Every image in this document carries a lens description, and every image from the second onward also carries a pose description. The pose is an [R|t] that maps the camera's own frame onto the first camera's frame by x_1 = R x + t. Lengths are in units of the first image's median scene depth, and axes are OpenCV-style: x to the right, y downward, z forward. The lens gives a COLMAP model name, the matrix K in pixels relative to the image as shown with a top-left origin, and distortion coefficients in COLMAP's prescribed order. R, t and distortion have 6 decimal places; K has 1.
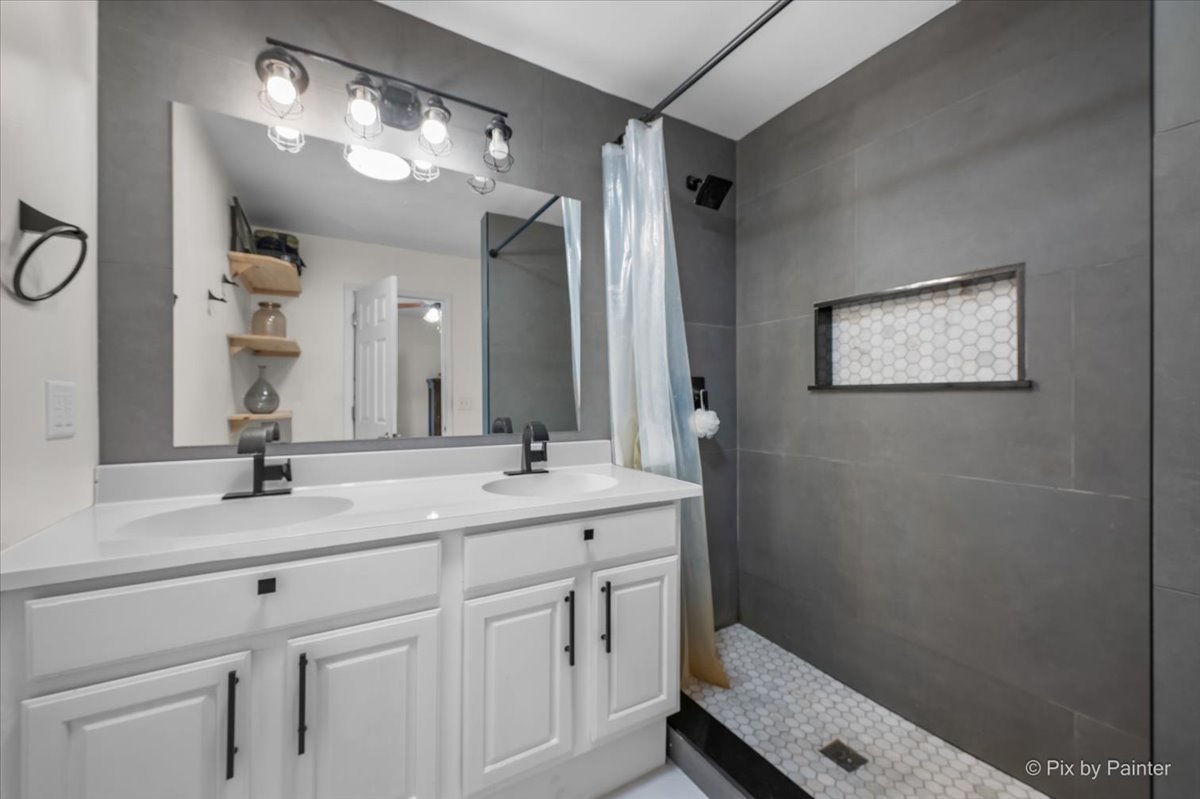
lens RADIAL K [[478.3, 0, 604.0], [0, 478.3, 397.2], [0, 0, 1]] dist [-0.000061, -0.000076]
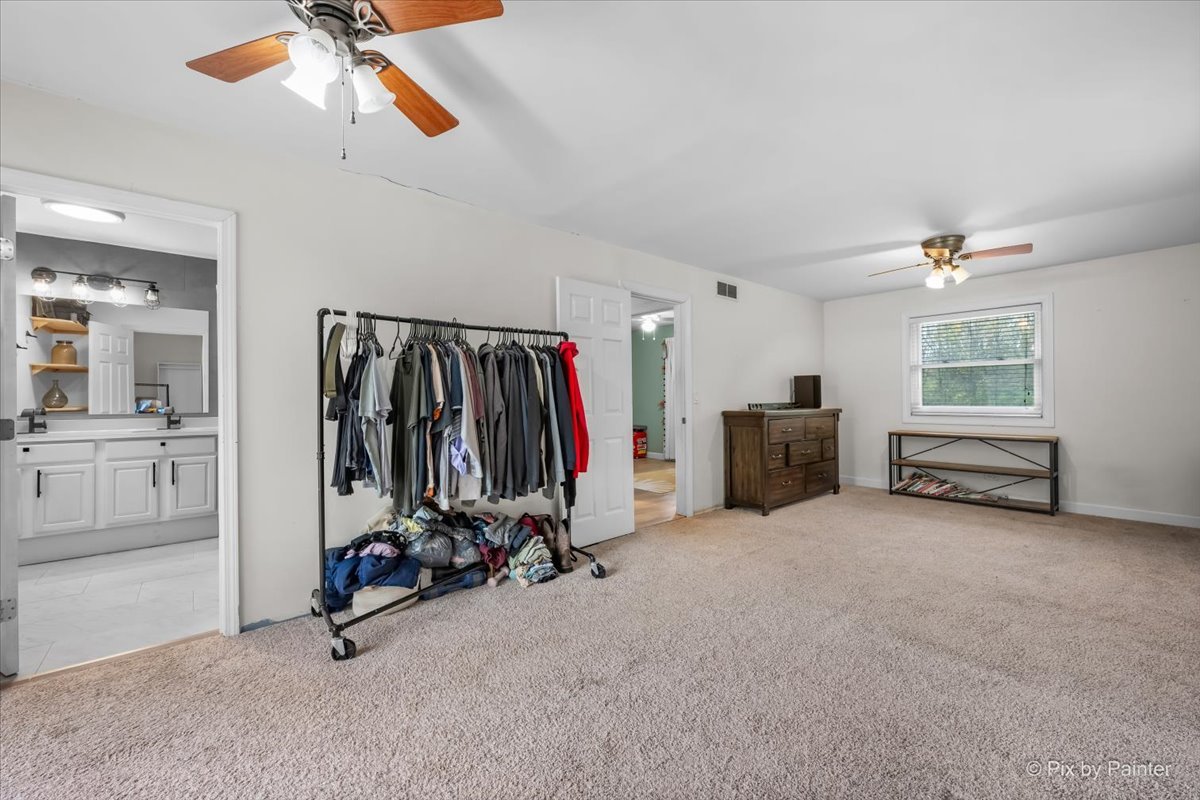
lens RADIAL K [[478.3, 0, 597.0], [0, 478.3, 399.7], [0, 0, 1]] dist [-0.000061, -0.000076]
pose [[0.985637, -0.003591, 0.168837, 1.707156], [0.003260, 0.999992, 0.002237, 0.010912], [-0.168844, -0.001654, 0.985641, -1.911759]]
